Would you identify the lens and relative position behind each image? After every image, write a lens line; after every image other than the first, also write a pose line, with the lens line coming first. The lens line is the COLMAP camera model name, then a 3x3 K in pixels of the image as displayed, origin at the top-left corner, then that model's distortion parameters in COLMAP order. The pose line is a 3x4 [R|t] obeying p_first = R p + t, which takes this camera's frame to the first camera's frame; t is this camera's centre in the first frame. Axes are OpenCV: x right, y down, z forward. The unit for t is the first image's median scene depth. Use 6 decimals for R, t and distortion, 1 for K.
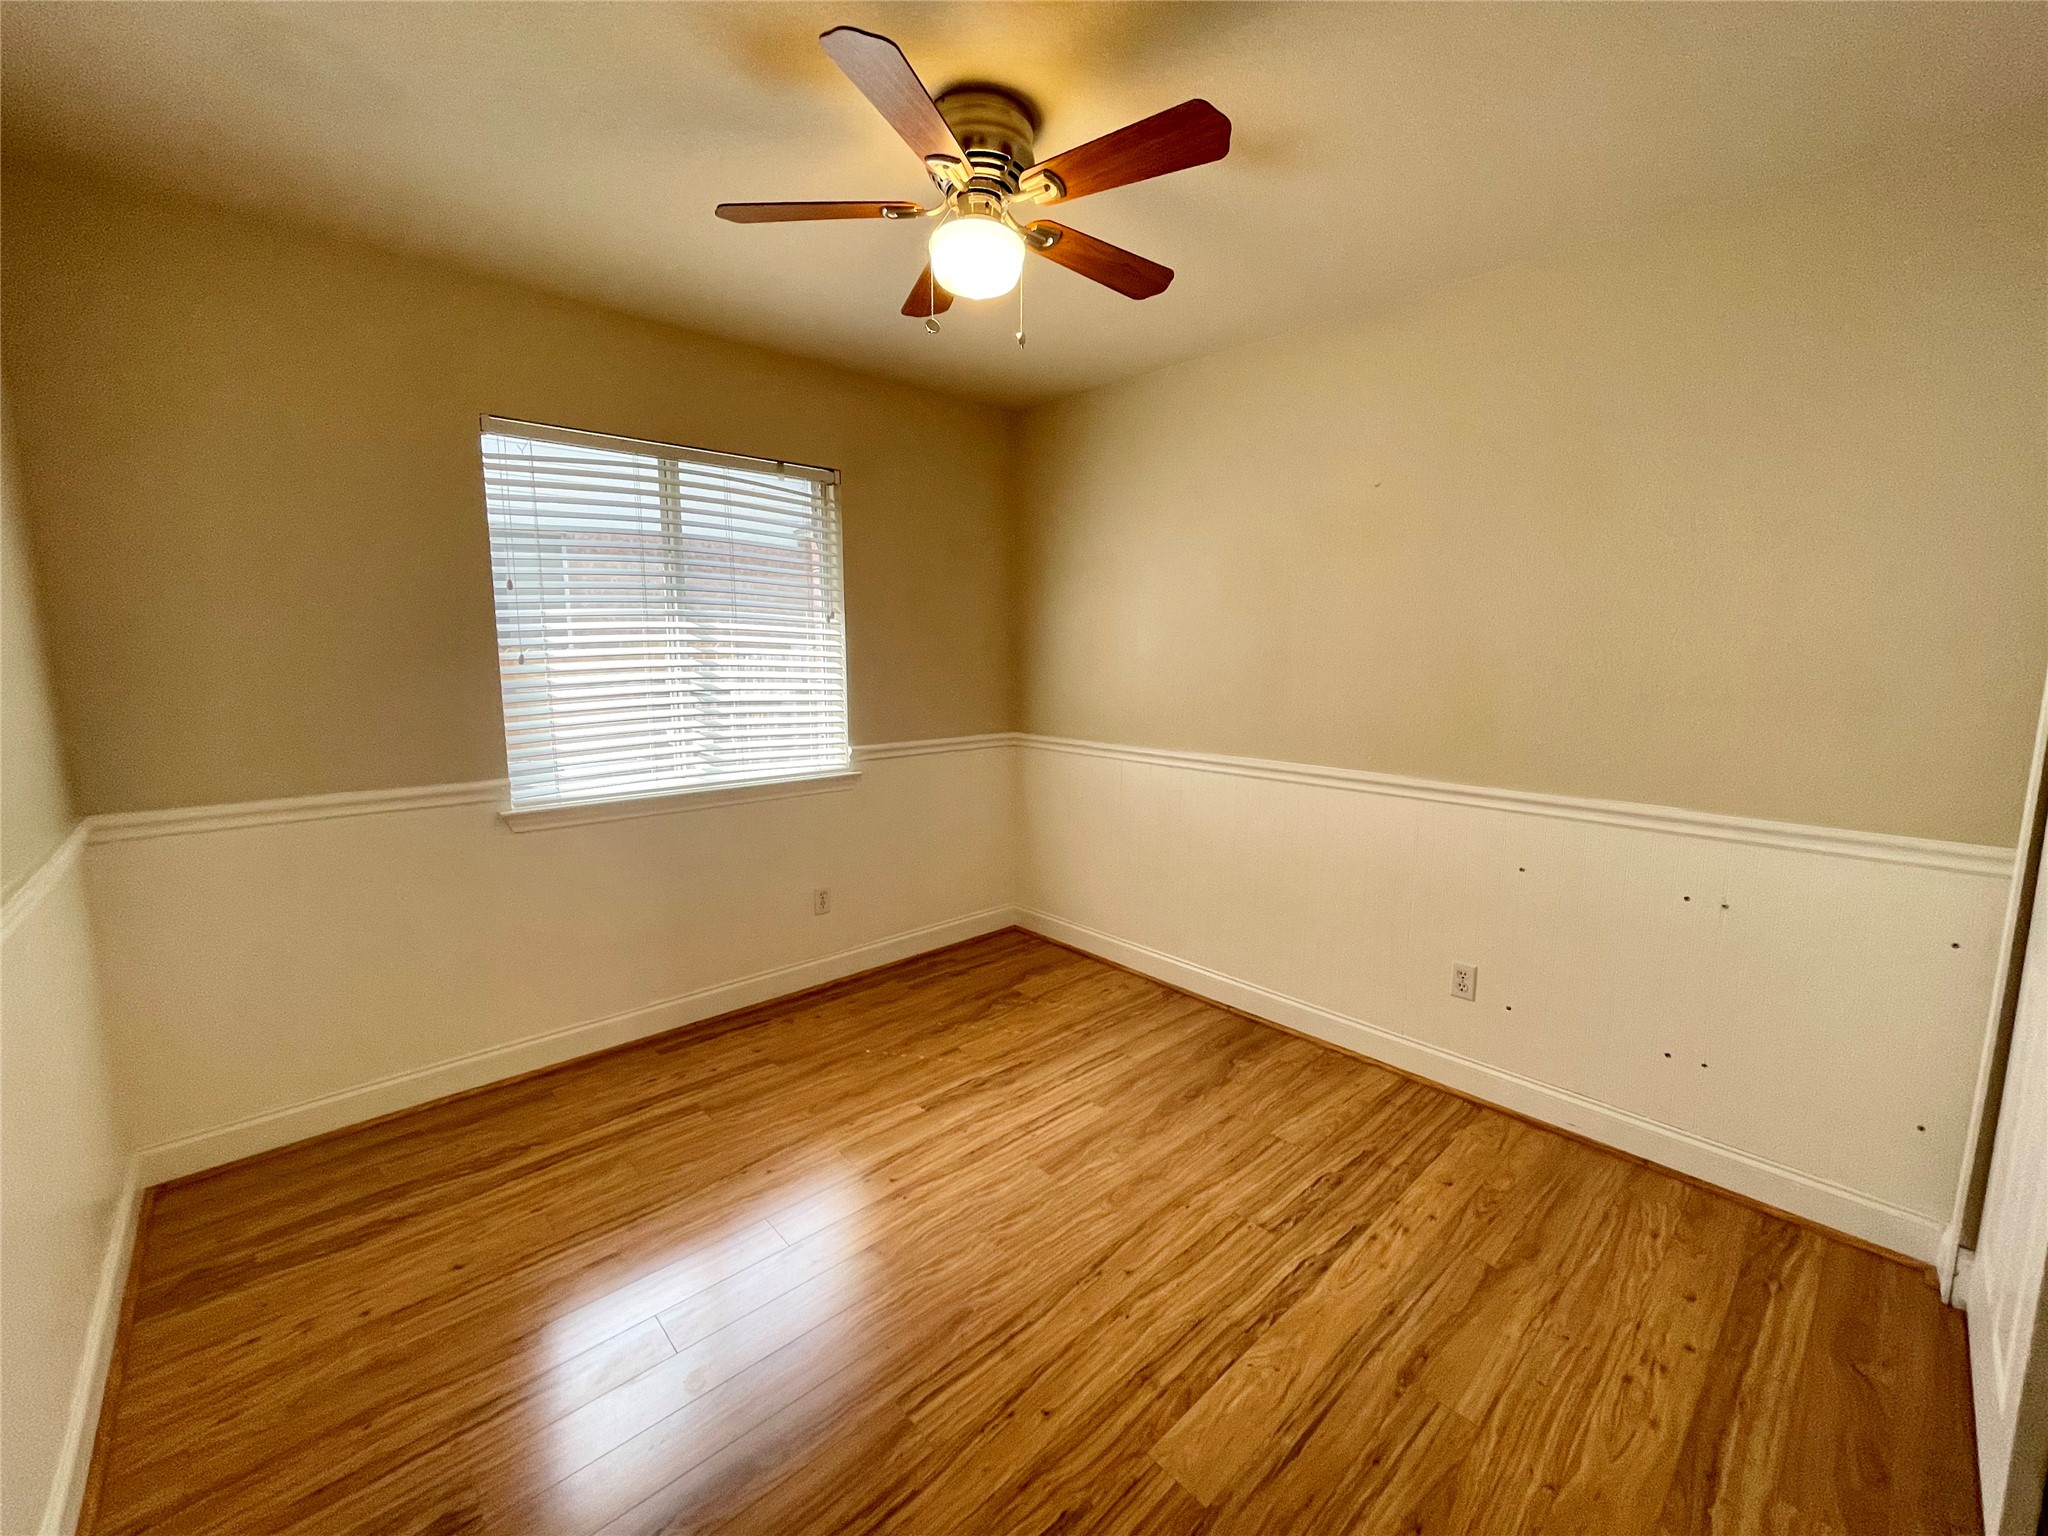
lens RADIAL K [[829.2, 0, 1026.4], [0, 829.2, 764.6], [0, 0, 1]] dist [0.001606, -0.000979]
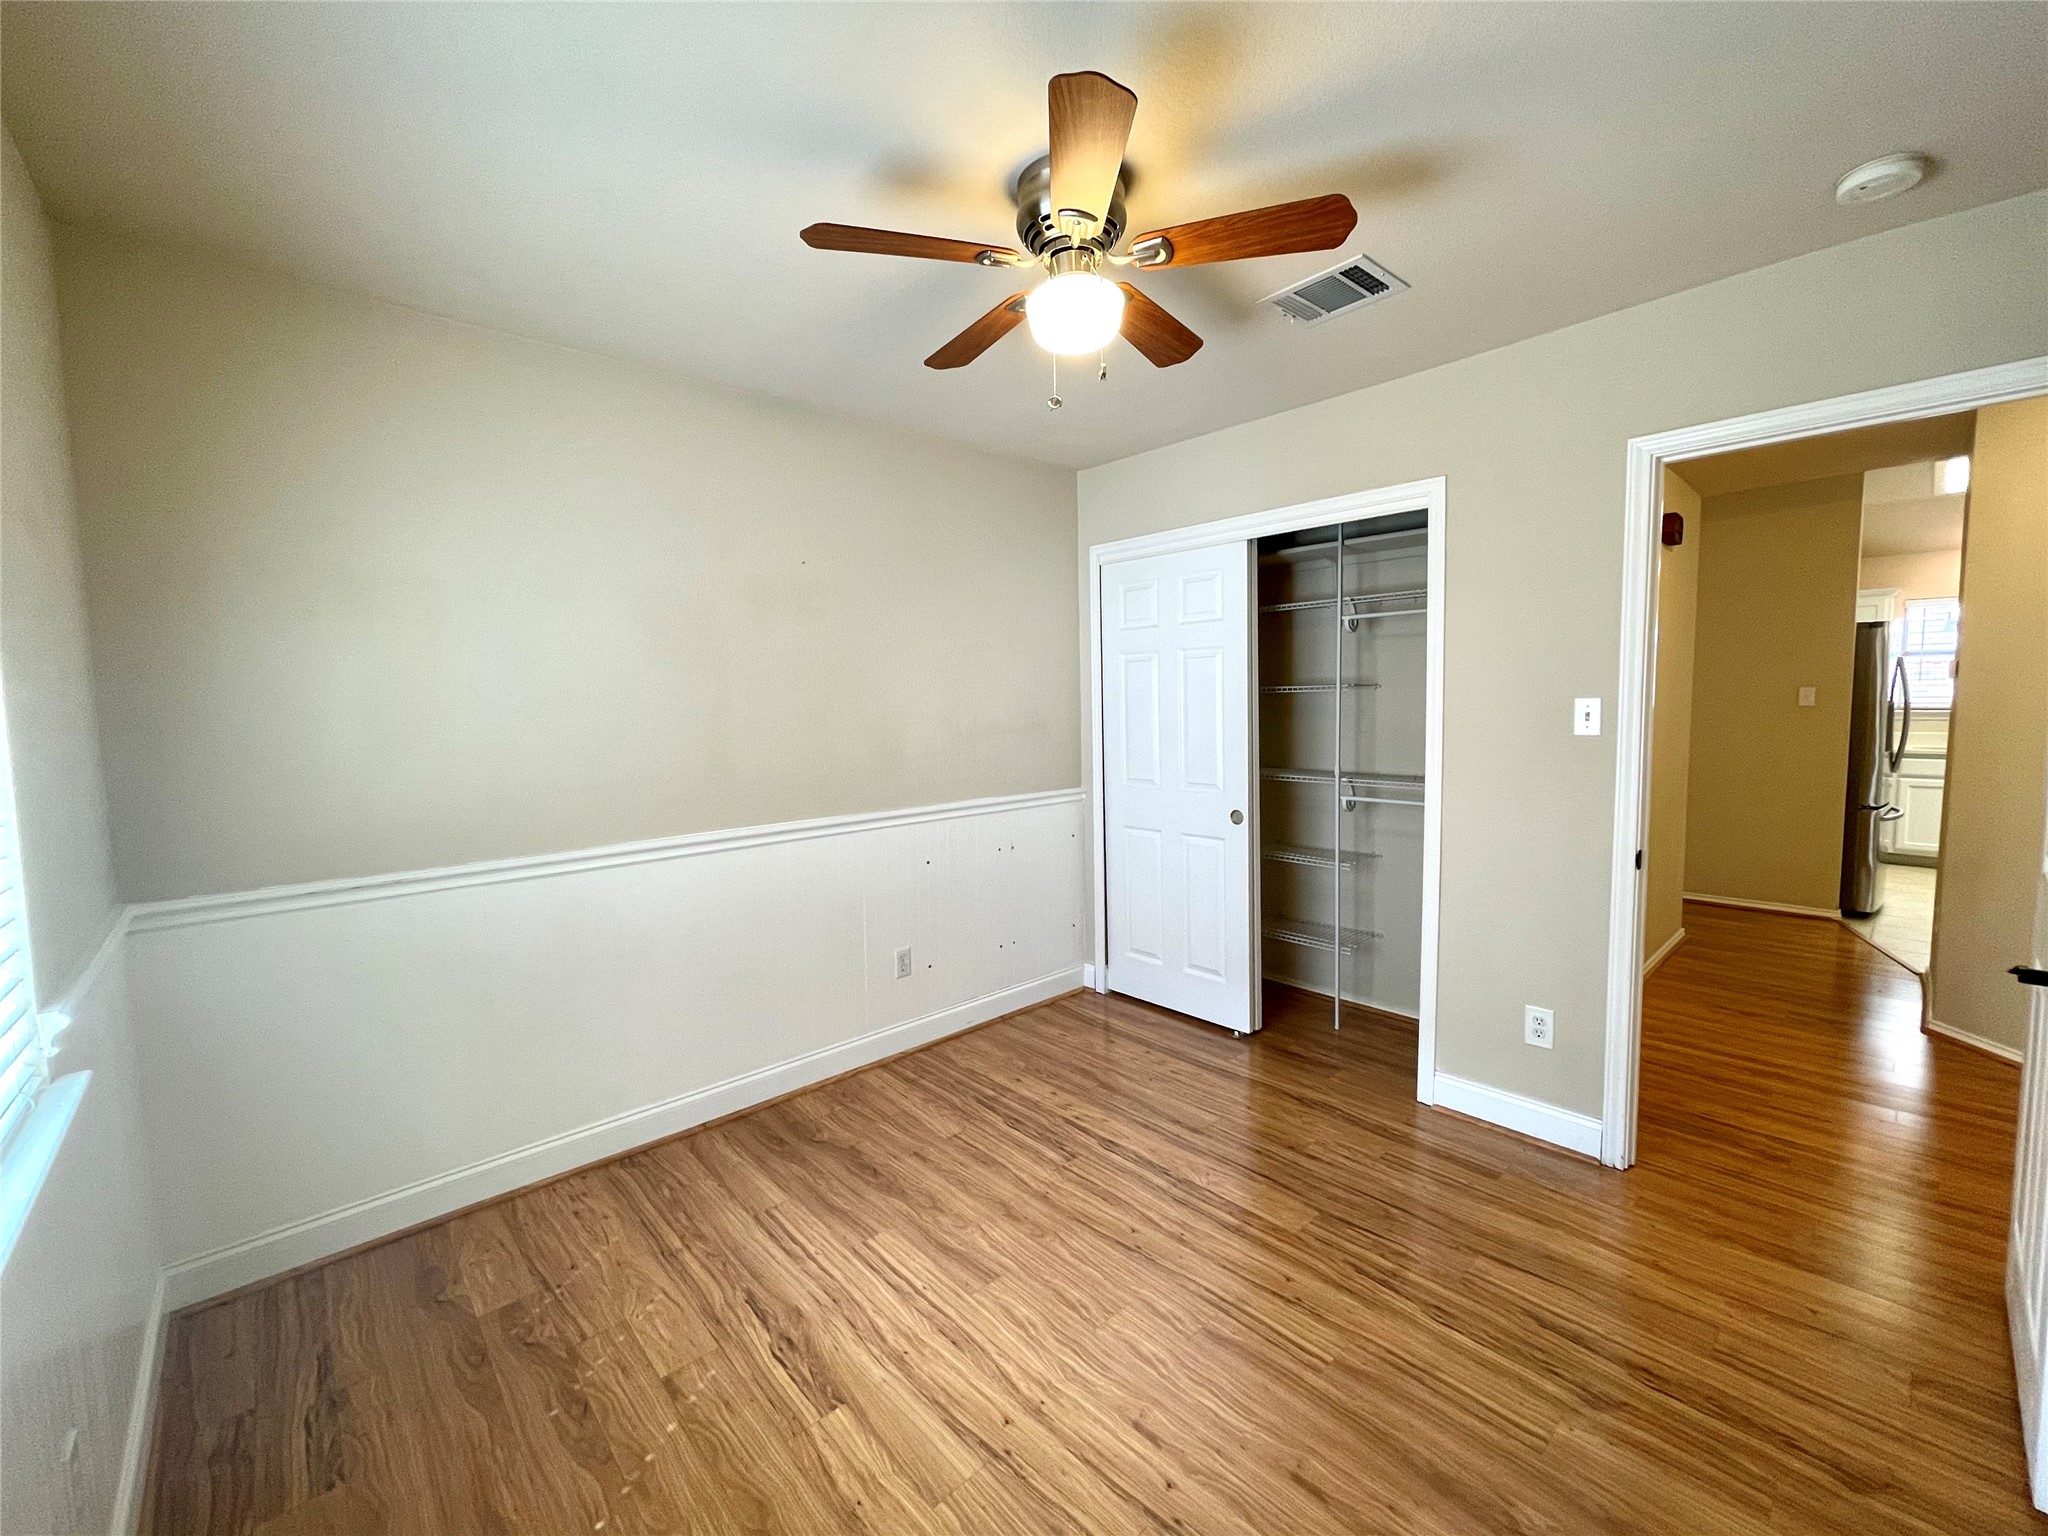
lens RADIAL K [[829.2, 0, 1025.4], [0, 829.2, 766.9], [0, 0, 1]] dist [0.001606, -0.000979]
pose [[0.014993, -0.092877, 0.995565, -0.771634], [0.162541, 0.982659, 0.089225, -0.127870], [-0.986588, 0.160483, 0.029830, 0.789286]]
